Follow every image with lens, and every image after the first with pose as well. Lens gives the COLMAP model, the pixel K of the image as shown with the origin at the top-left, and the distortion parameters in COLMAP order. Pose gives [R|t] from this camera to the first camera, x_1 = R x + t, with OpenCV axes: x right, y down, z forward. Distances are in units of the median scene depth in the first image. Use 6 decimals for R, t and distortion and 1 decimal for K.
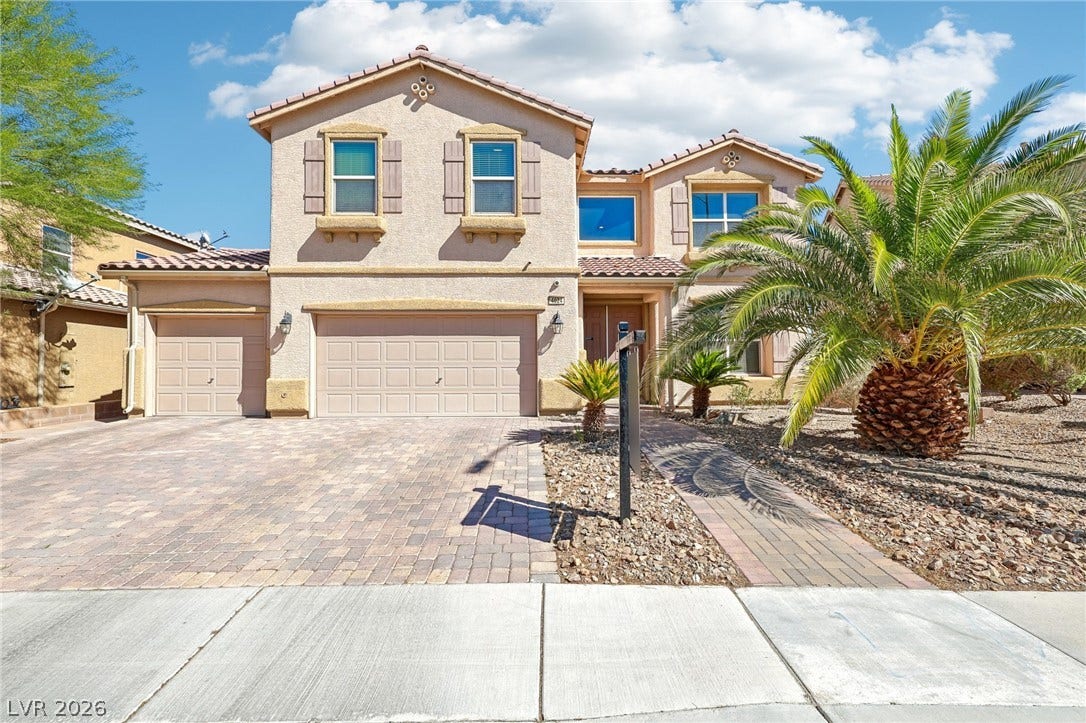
lens RADIAL K [[474.2, 0, 542.0], [0, 474.2, 358.6], [0, 0, 1]] dist [0.001315, 0.000149]
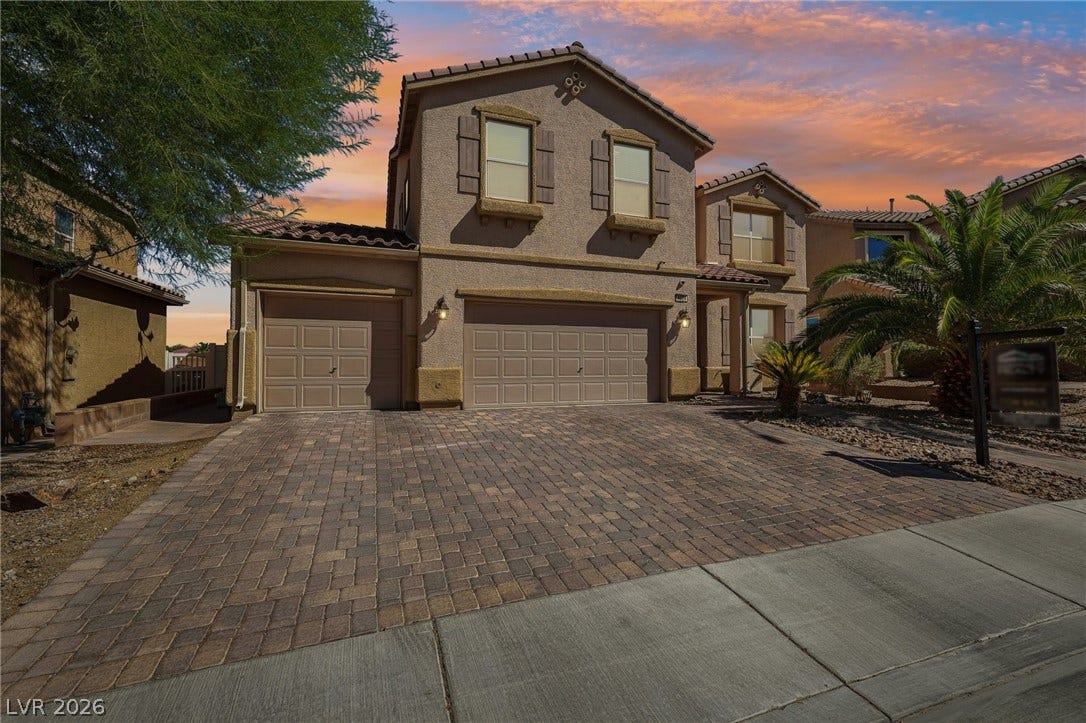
lens RADIAL K [[470.2, 0, 546.9], [0, 470.2, 359.6], [0, 0, 1]] dist [-0.002115, 0.000174]
pose [[0.945291, 0.006523, 0.326163, -0.631237], [-0.010480, 0.999891, 0.010378, 0.014324], [-0.326059, -0.013229, 0.945257, 0.054071]]
